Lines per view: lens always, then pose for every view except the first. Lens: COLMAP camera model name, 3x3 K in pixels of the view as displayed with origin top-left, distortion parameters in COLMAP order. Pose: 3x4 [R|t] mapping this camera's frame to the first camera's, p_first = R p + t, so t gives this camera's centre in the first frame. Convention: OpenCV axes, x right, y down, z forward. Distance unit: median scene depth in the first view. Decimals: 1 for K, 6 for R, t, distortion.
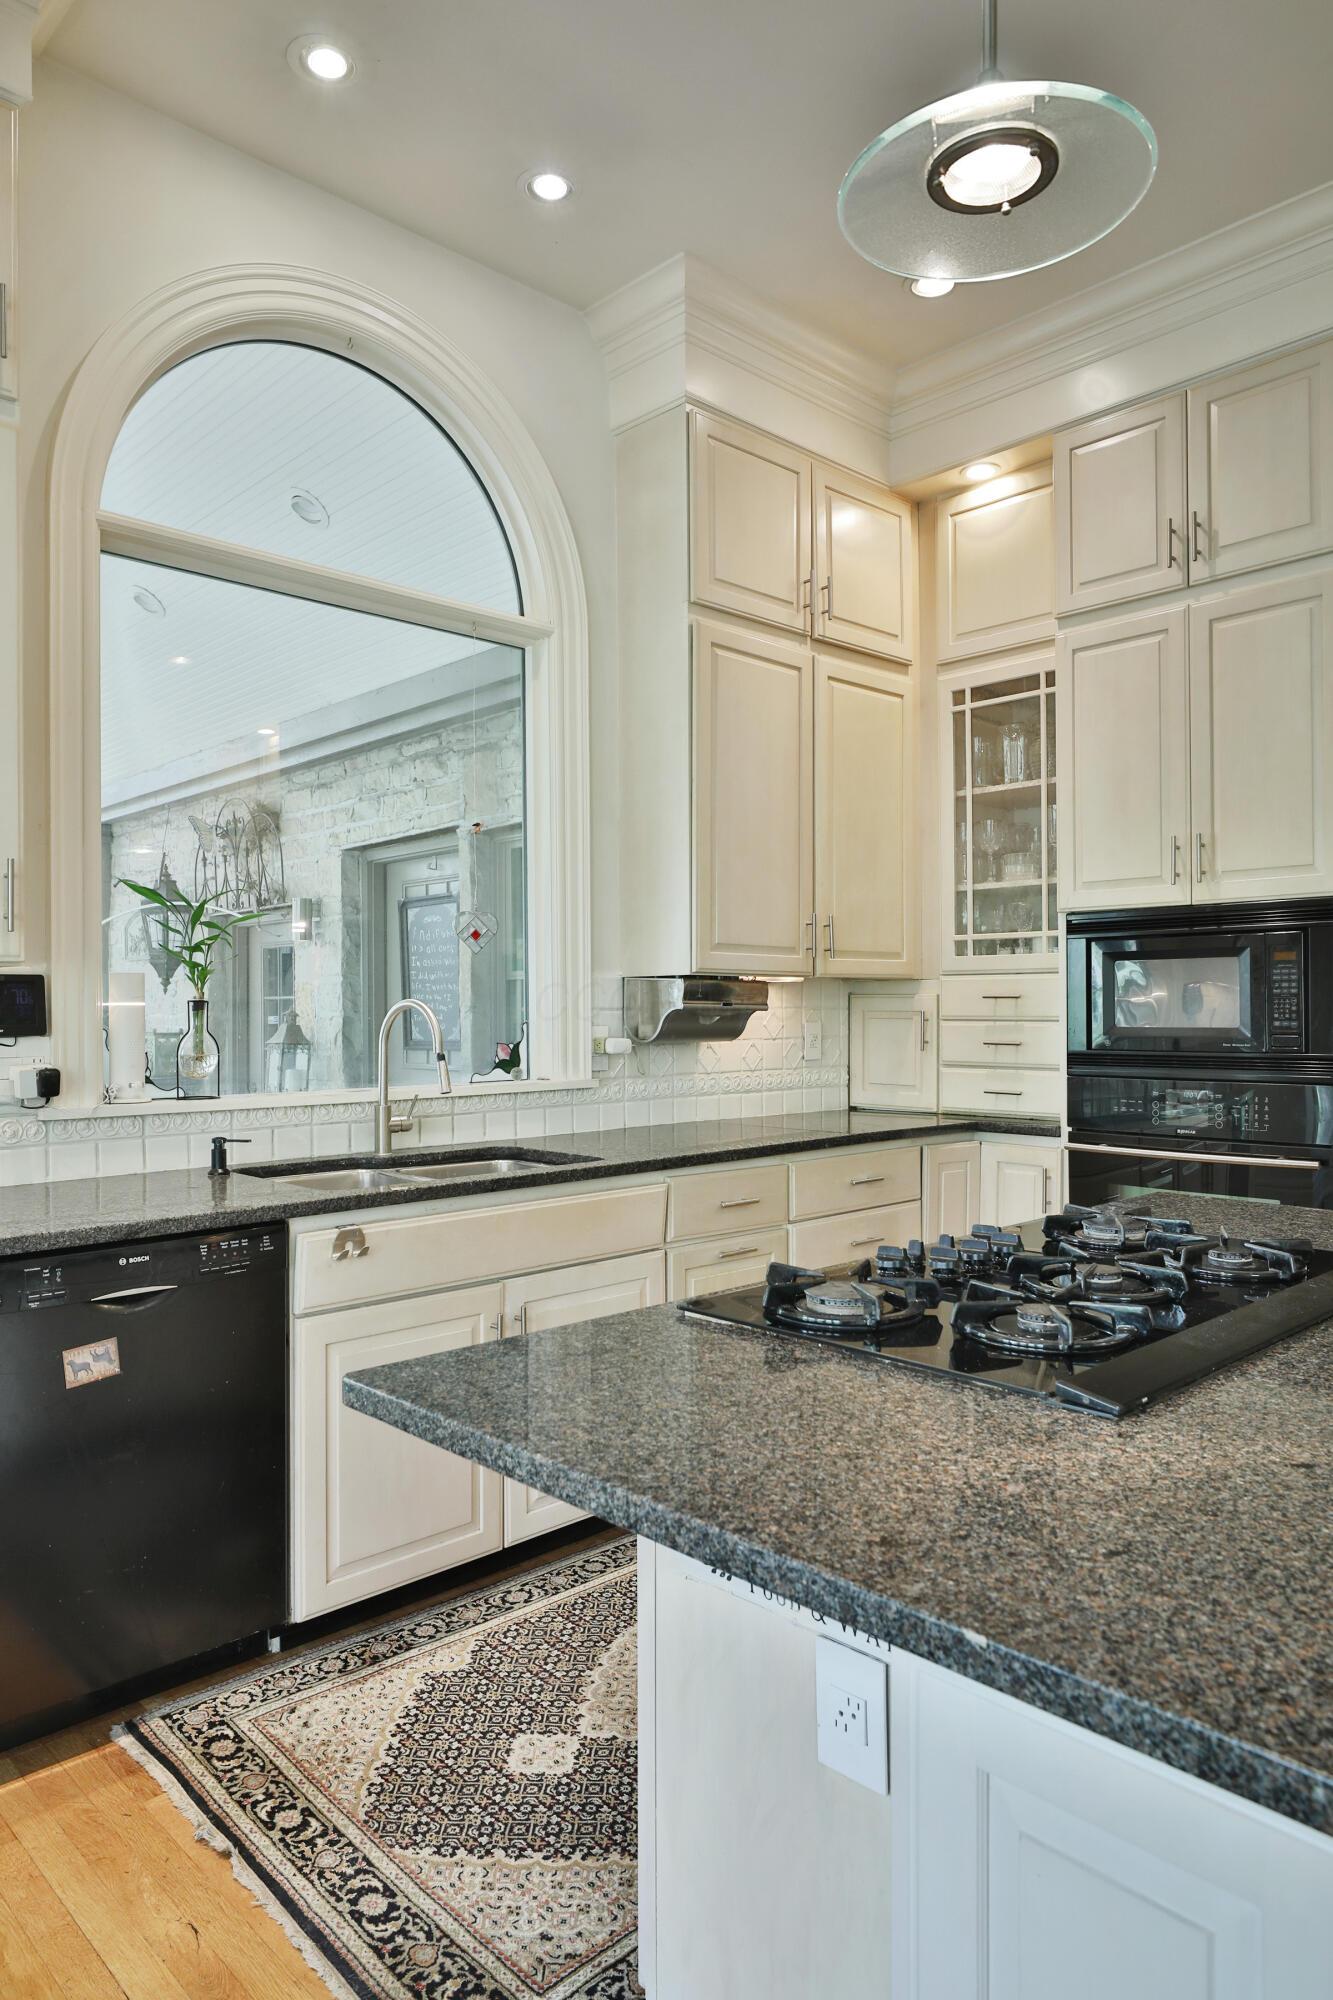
lens RADIAL K [[1341.6, 0, 667.0], [0, 1341.6, 1008.4], [0, 0, 1]] dist [-0.000914, 0.000516]
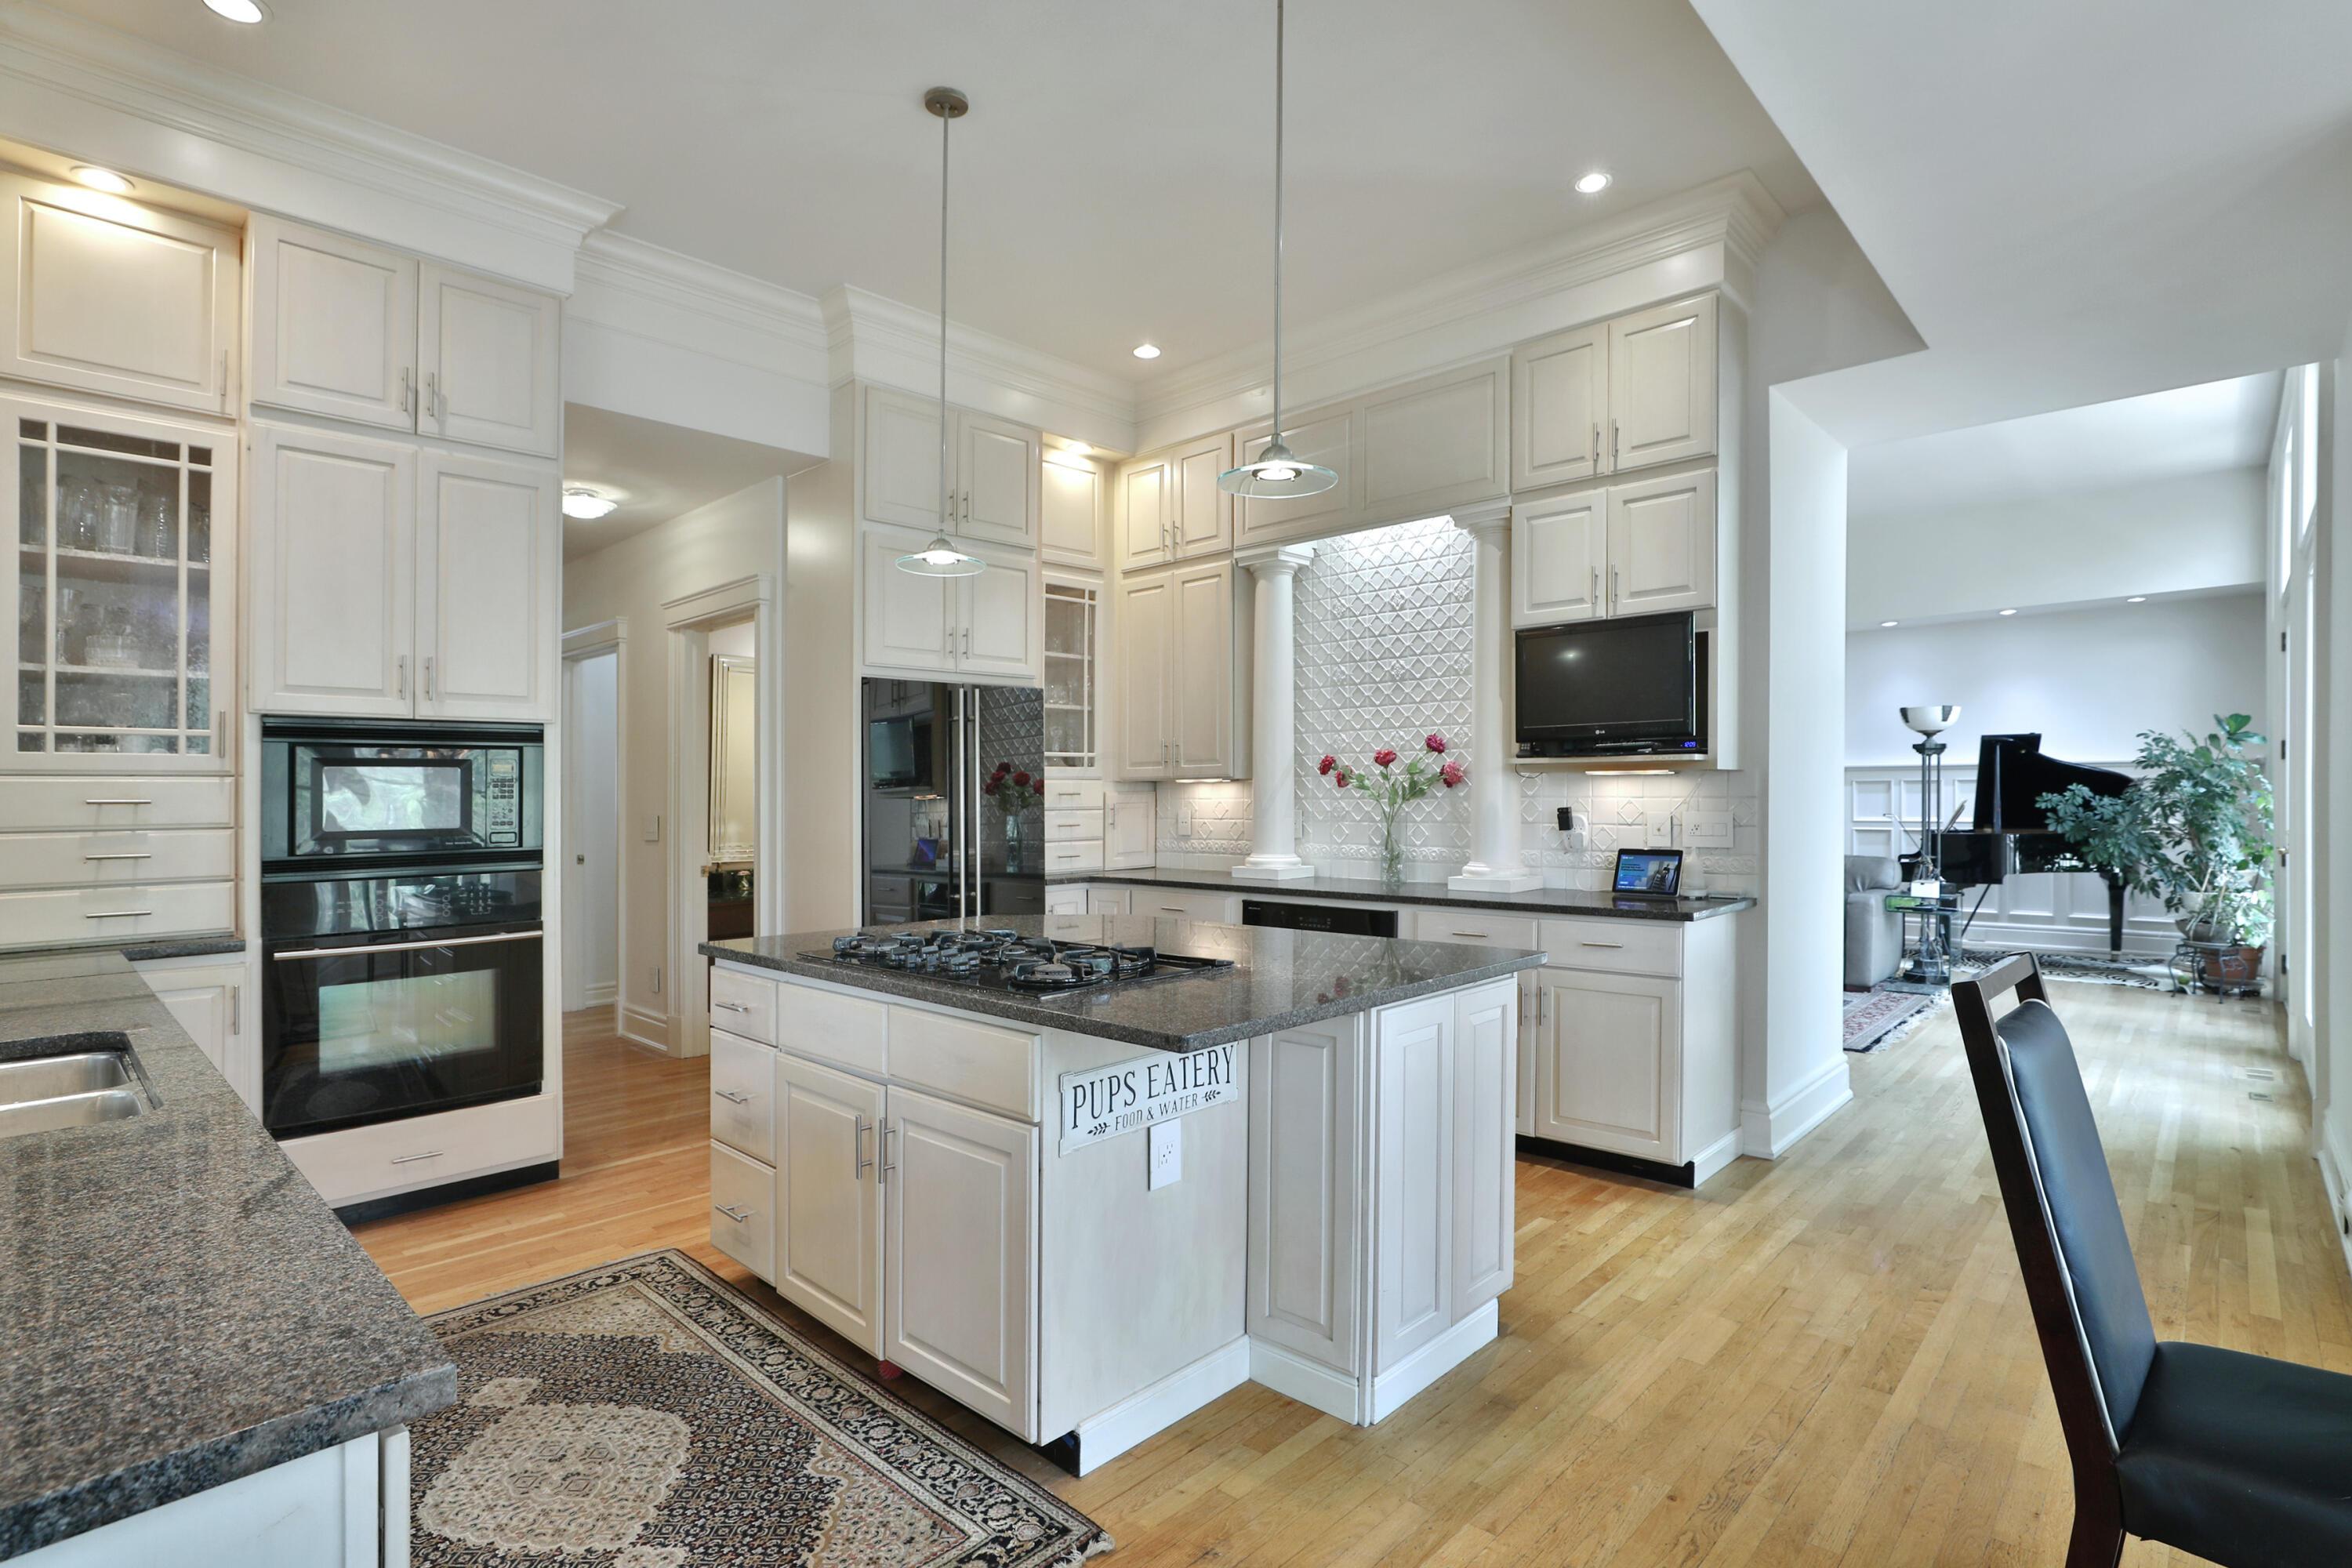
lens RADIAL K [[1140.9, 0, 1176.1], [0, 1140.9, 787.4], [0, 0, 1]] dist [-0.004160, 0.000803]
pose [[-0.030647, 0.012399, 0.999453, -0.515333], [0.005447, 0.999910, -0.012238, -0.005683], [-0.999515, 0.005069, -0.030711, 0.360203]]
